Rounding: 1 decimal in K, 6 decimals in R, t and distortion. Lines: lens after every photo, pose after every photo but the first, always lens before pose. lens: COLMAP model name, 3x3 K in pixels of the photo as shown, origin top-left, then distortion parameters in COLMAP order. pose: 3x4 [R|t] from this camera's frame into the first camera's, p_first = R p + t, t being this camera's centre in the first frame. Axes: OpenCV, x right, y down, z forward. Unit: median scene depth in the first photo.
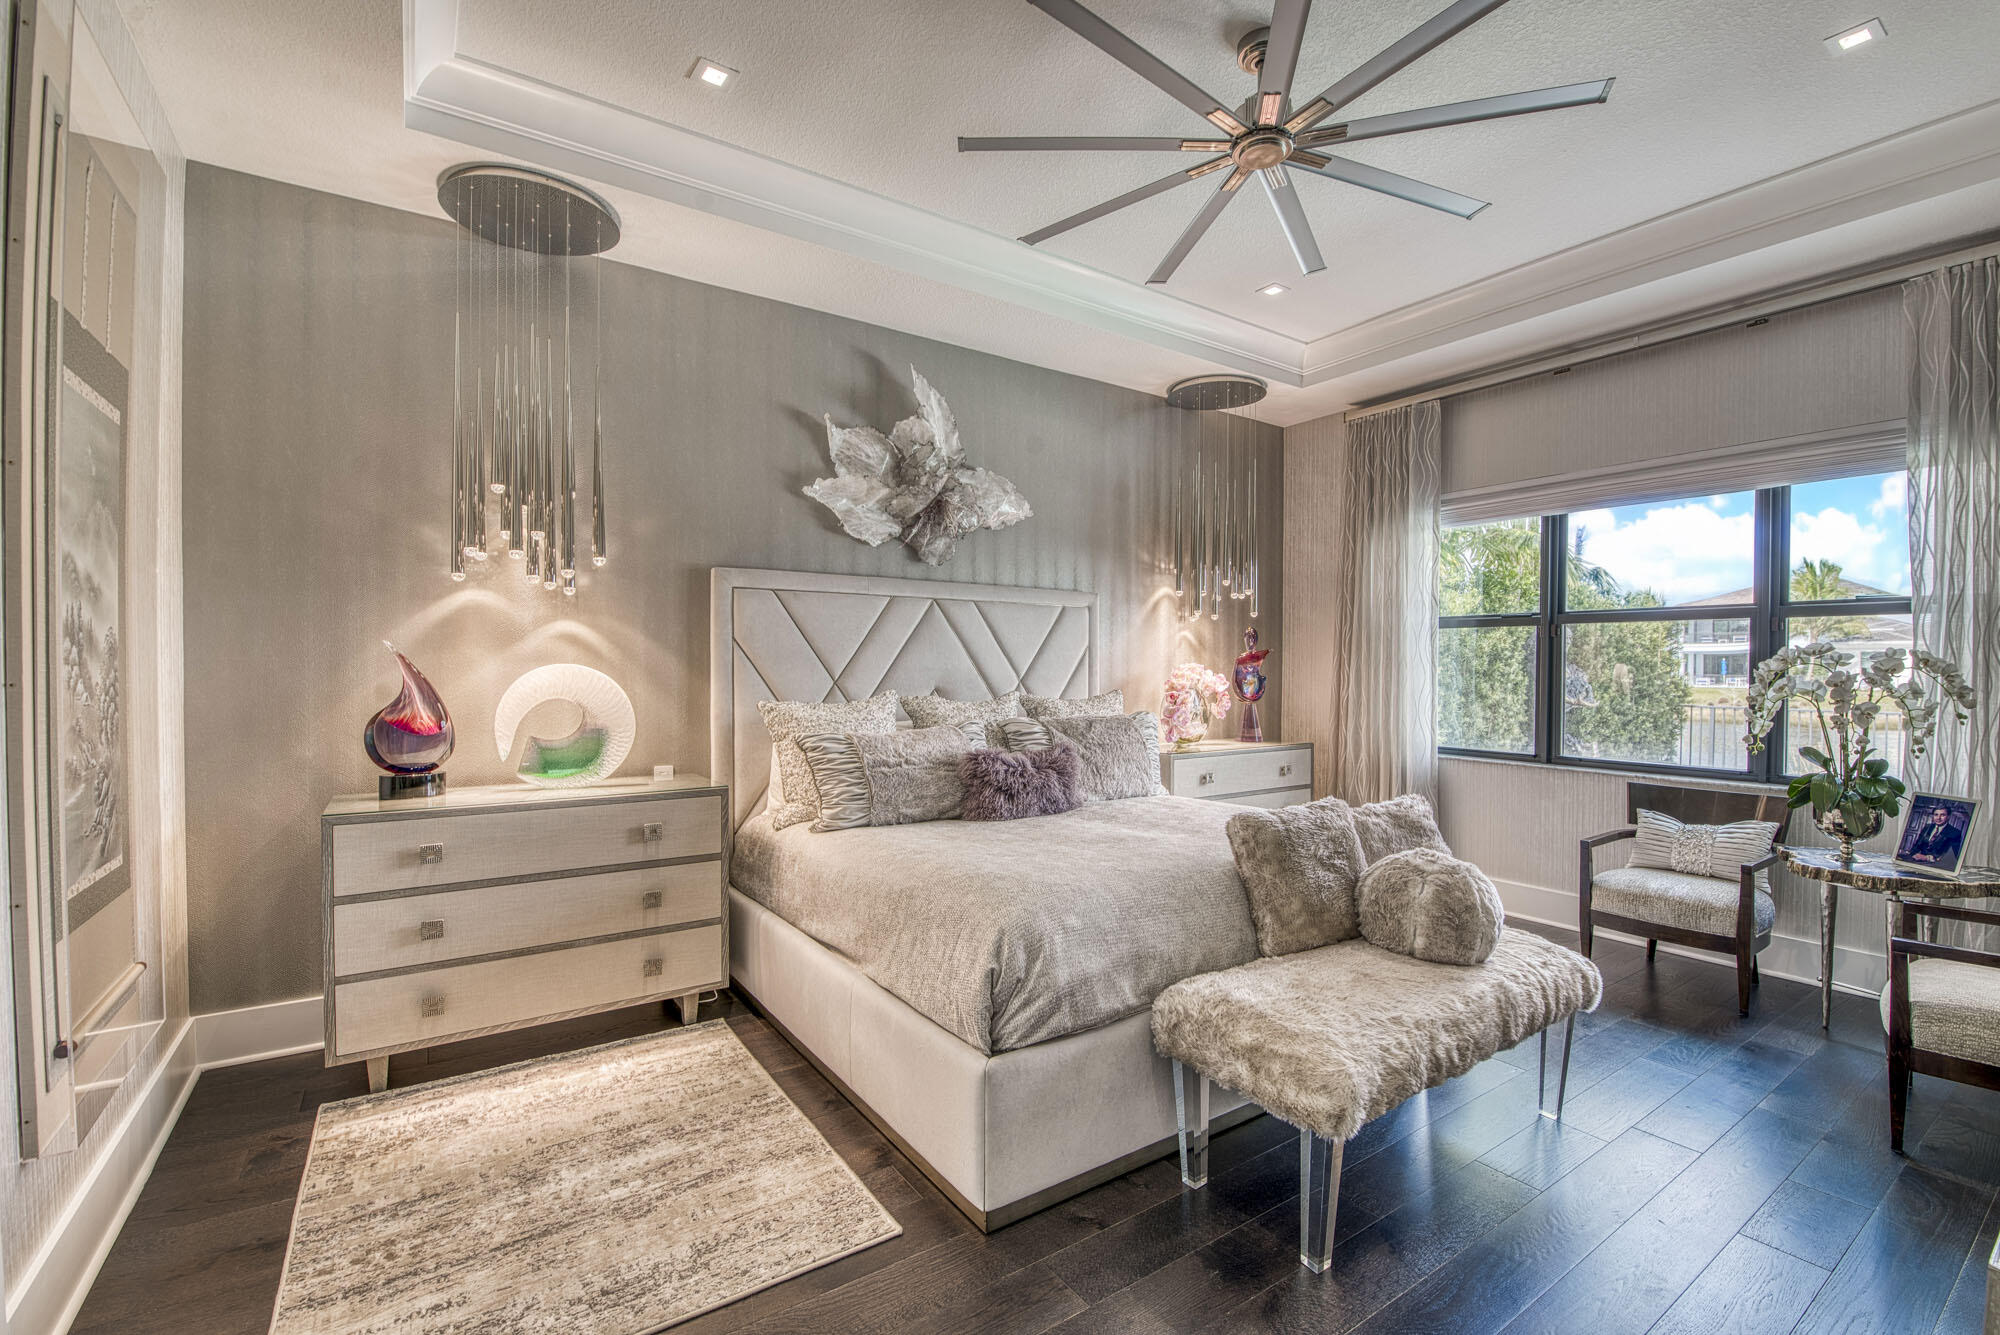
lens RADIAL K [[862.1, 0, 1014.6], [0, 862.1, 673.2], [0, 0, 1]] dist [-0.005036, -0.007925]
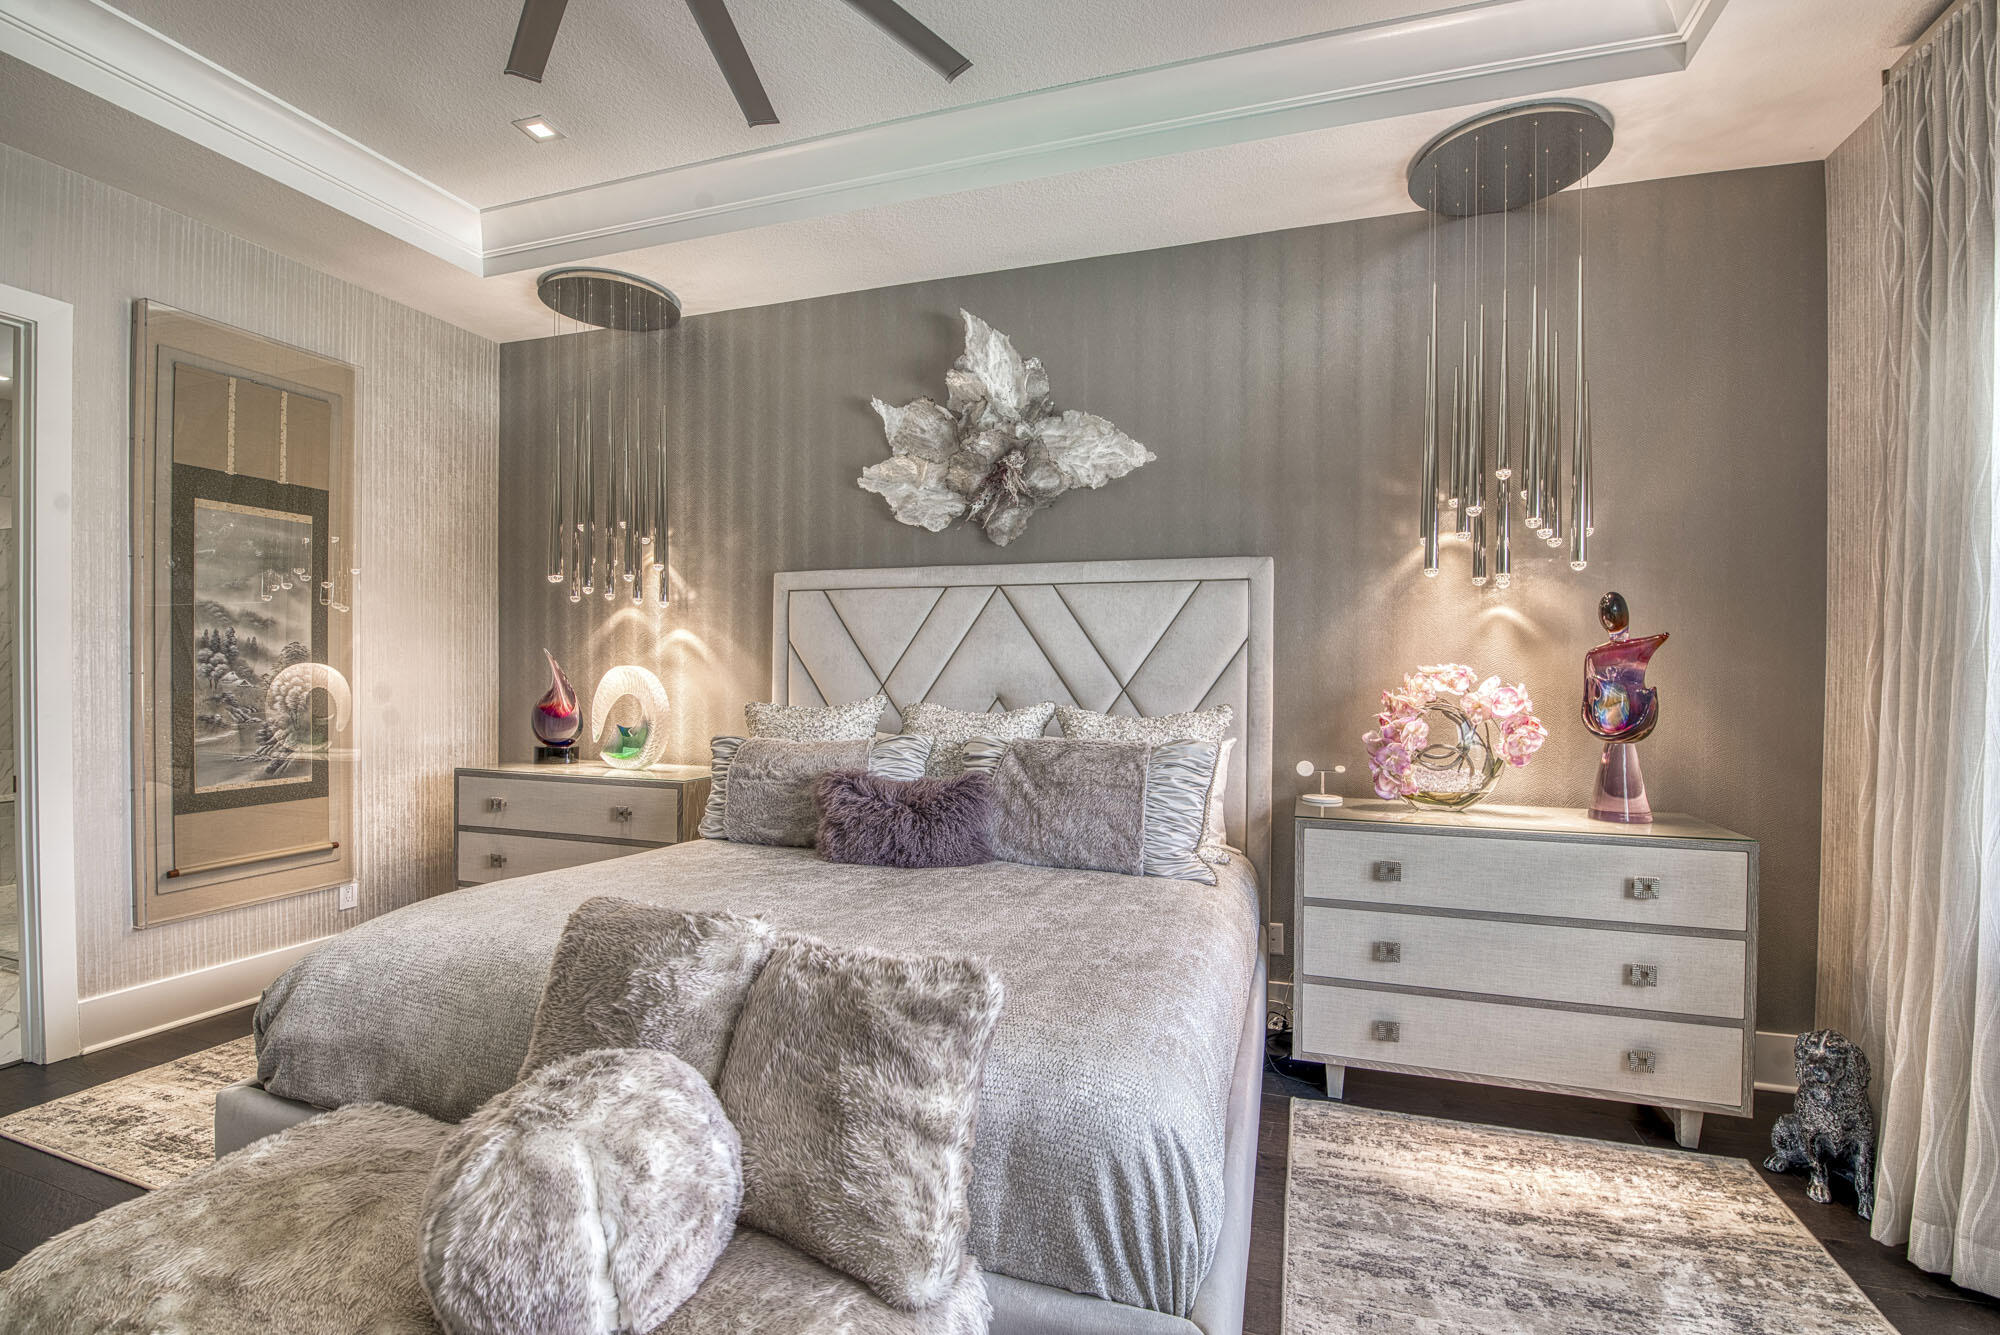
lens RADIAL K [[862.1, 0, 1012.2], [0, 862.1, 679.1], [0, 0, 1]] dist [-0.005036, -0.007925]
pose [[0.609831, 0.005207, -0.792515, 0.585760], [-0.012903, 0.999911, -0.003359, 0.004587], [0.792427, 0.012274, 0.609844, 0.538607]]
